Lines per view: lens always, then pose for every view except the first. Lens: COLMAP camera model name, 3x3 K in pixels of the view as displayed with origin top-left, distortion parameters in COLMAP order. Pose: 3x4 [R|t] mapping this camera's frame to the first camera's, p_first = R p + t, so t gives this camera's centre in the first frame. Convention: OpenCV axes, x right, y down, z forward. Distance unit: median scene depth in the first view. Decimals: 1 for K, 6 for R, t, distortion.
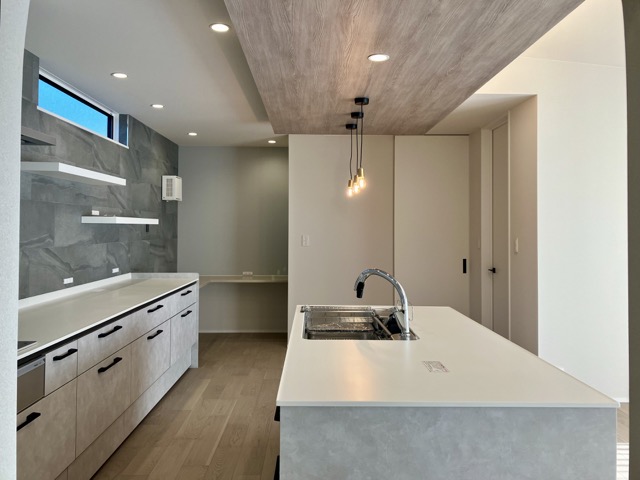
lens RADIAL K [[528.7, 0, 318.9], [0, 528.7, 224.6], [0, 0, 1]] dist [0.009733, 0.002172]
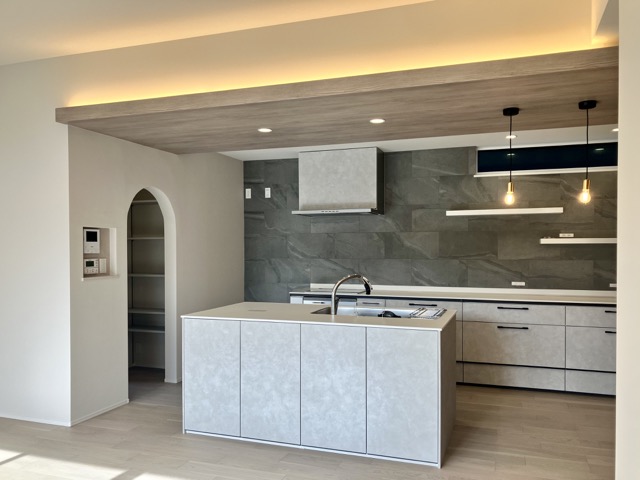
lens RADIAL K [[522.8, 0, 330.1], [0, 522.8, 262.9], [0, 0, 1]] dist [0.052378, 0.000625]
pose [[-0.333807, 0.023929, -0.942338, 1.059835], [0.008459, 0.999714, 0.022390, 0.011893], [0.942604, -0.000497, -0.333914, 0.988901]]
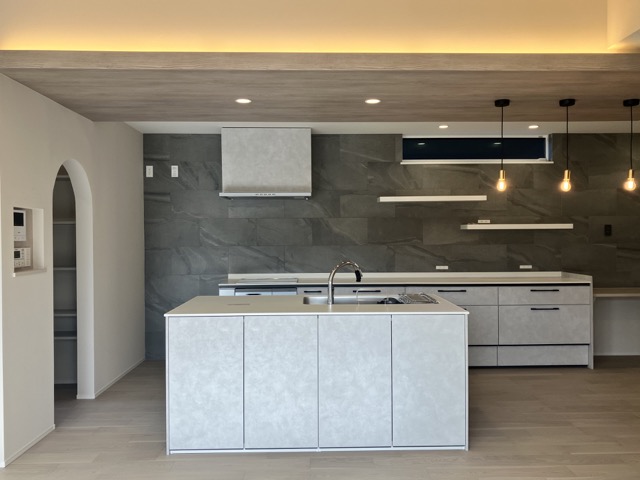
lens RADIAL K [[548.2, 0, 327.5], [0, 548.2, 249.5], [0, 0, 1]] dist [0.056338, -0.009190]
pose [[0.019575, 0.022304, -0.999560, 1.096142], [0.014345, 0.999642, 0.022587, 0.013032], [0.999705, -0.014780, 0.019248, 0.635262]]
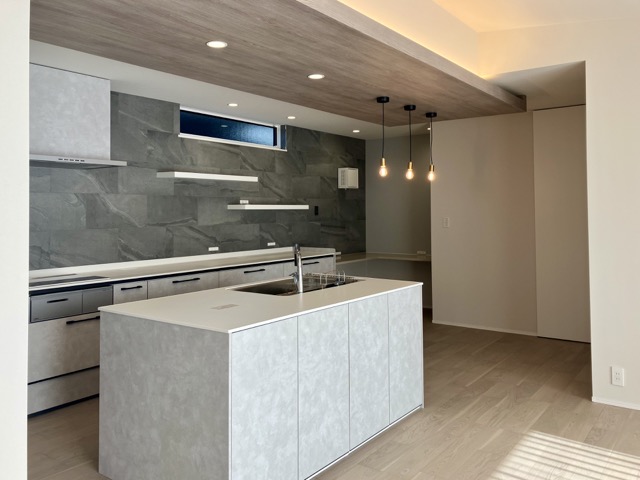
lens RADIAL K [[545.3, 0, 316.4], [0, 545.3, 206.4], [0, 0, 1]] dist [0.068944, -0.108299]
pose [[0.793899, -0.014988, -0.607865, 0.669554], [0.015249, 0.999873, -0.004736, -0.000505], [0.607859, -0.005509, 0.794026, -0.027248]]
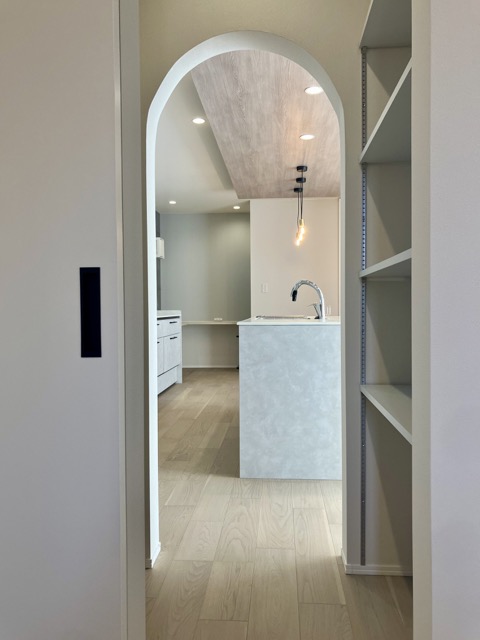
lens RADIAL K [[539.1, 0, 241.8], [0, 539.1, 319.7], [0, 0, 1]] dist [0.066784, 0.002427]
pose [[0.996171, -0.011792, -0.086631, 0.042972], [0.014437, 0.999446, 0.029972, 0.102951], [0.086230, -0.031108, 0.995789, -0.384446]]
